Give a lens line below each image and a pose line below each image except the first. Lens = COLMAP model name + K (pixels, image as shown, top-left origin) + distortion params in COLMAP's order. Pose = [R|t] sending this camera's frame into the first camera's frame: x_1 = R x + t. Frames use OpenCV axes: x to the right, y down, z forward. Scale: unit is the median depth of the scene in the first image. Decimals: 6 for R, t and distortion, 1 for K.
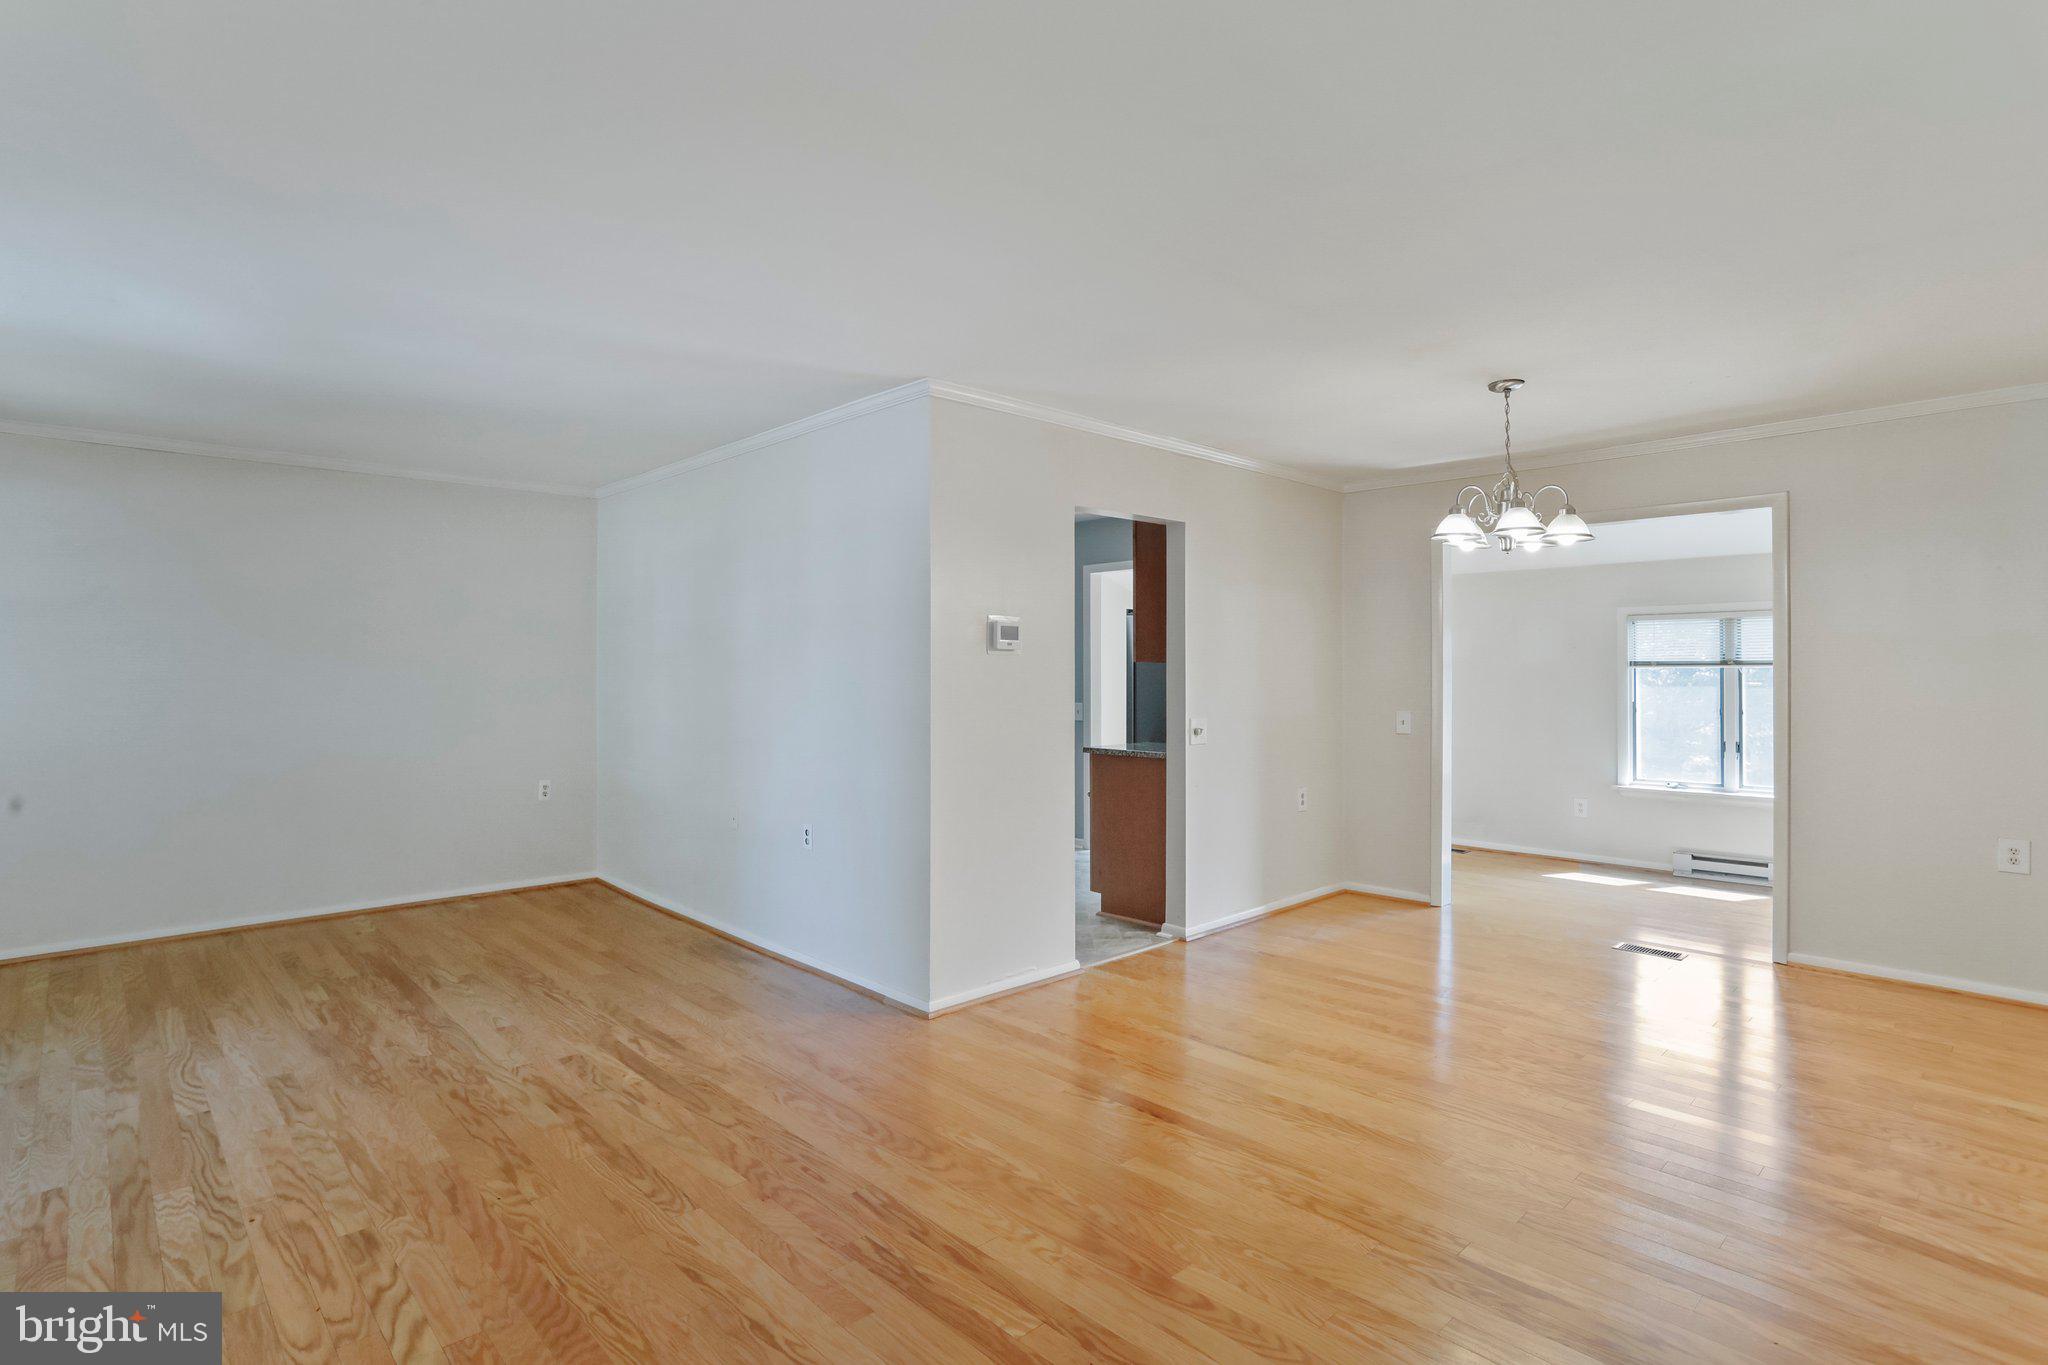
lens RADIAL K [[997.1, 0, 1012.6], [0, 997.1, 665.4], [0, 0, 1]] dist [-0.042386, 0.019385]
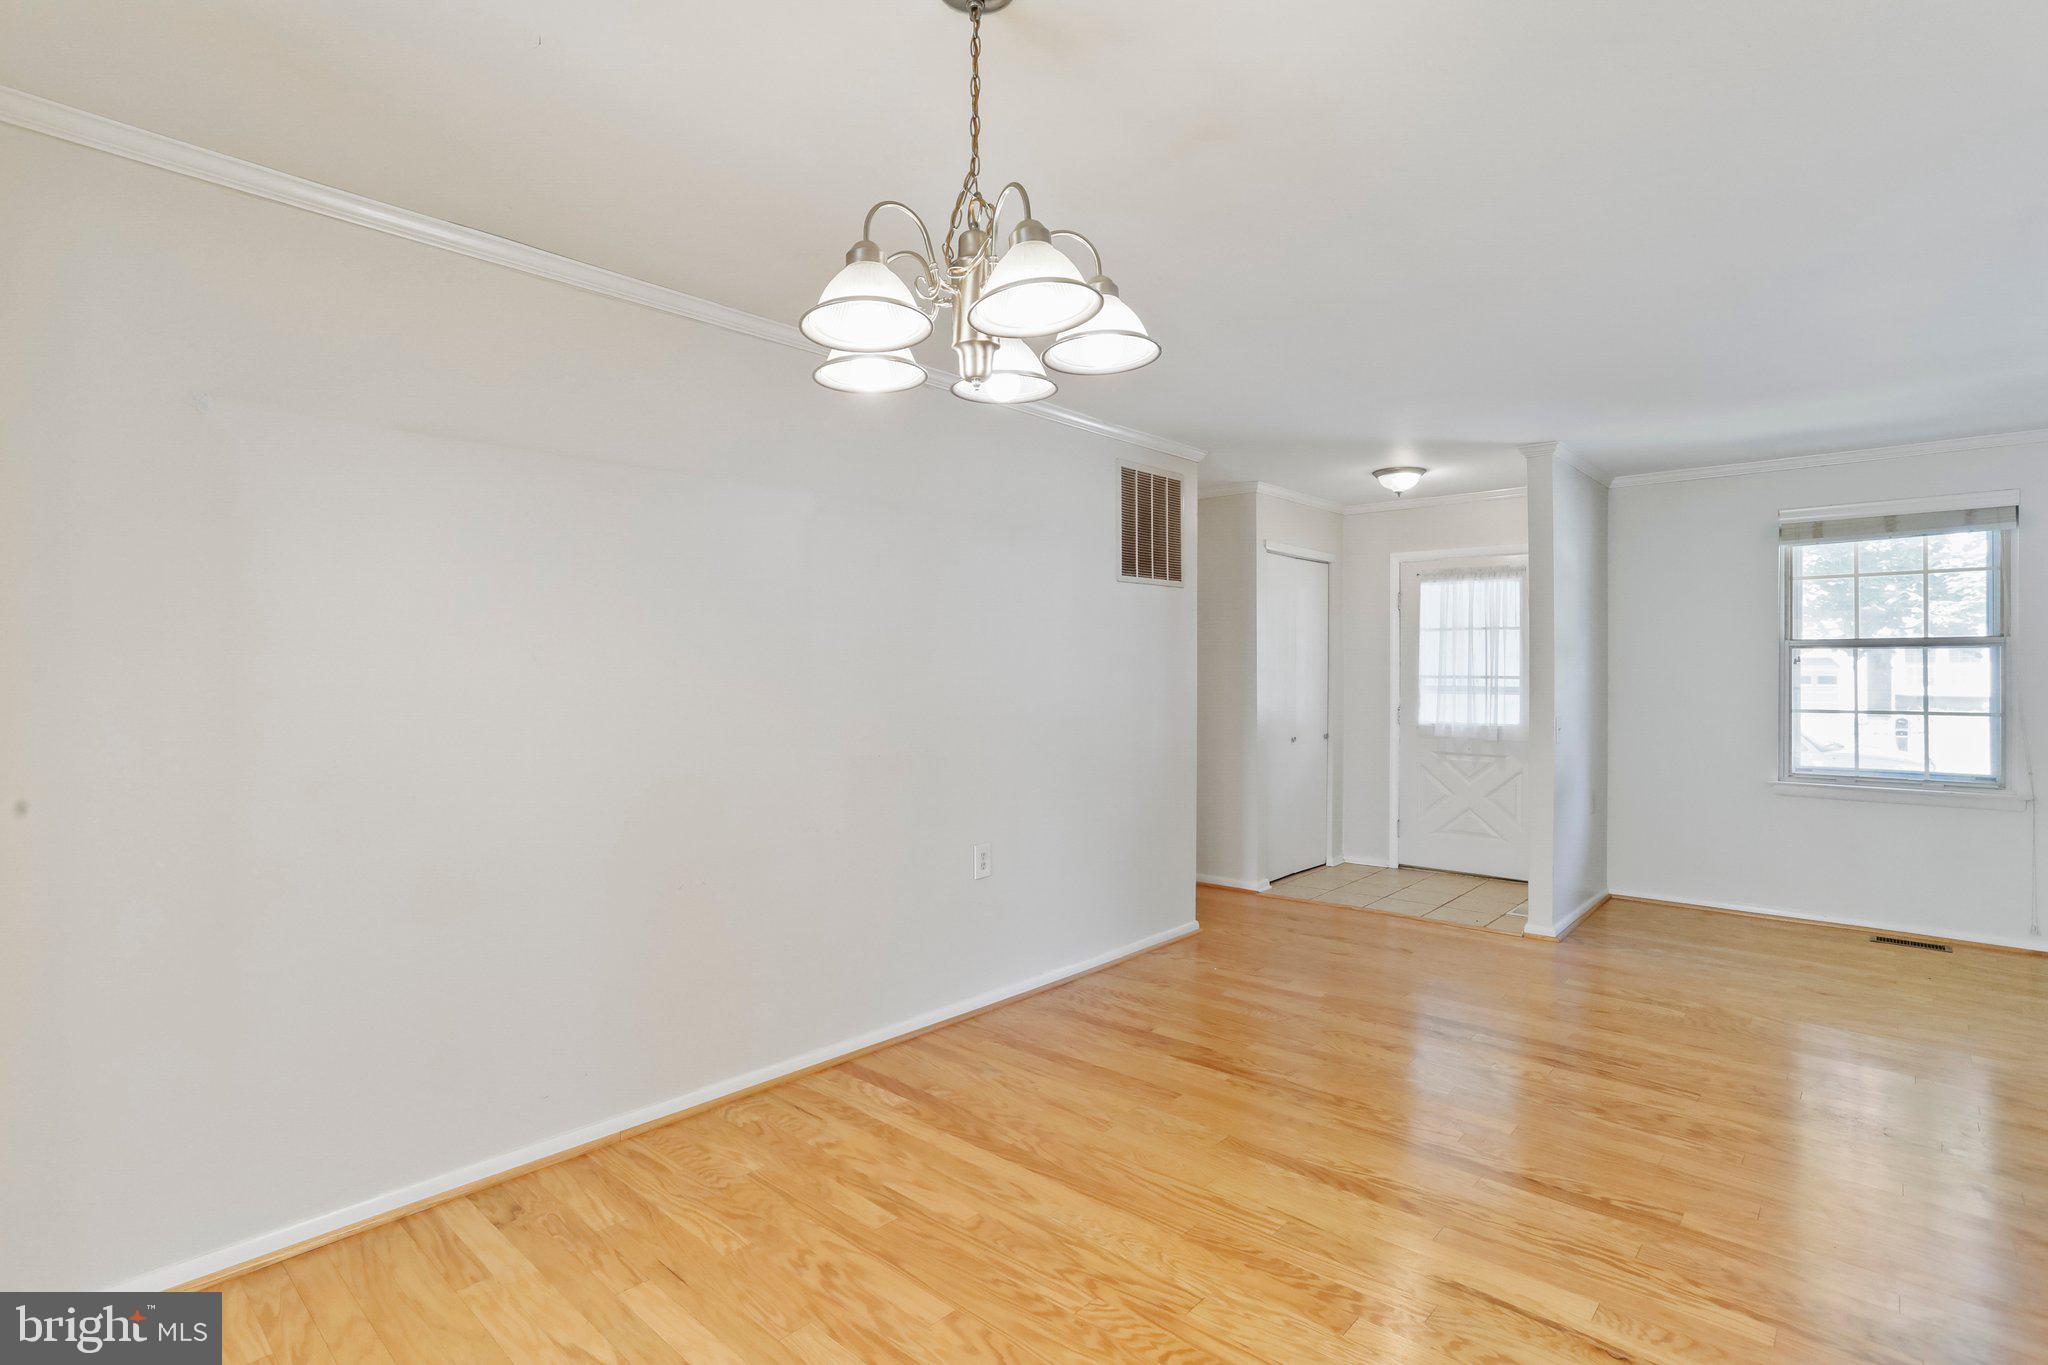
lens RADIAL K [[997.1, 0, 1012.3], [0, 997.1, 668.0], [0, 0, 1]] dist [-0.042386, 0.019385]
pose [[-0.997128, -0.000888, -0.075734, 0.605451], [-0.000298, 0.999970, -0.007801, 0.007647], [0.075739, -0.007756, -0.997098, 1.654426]]
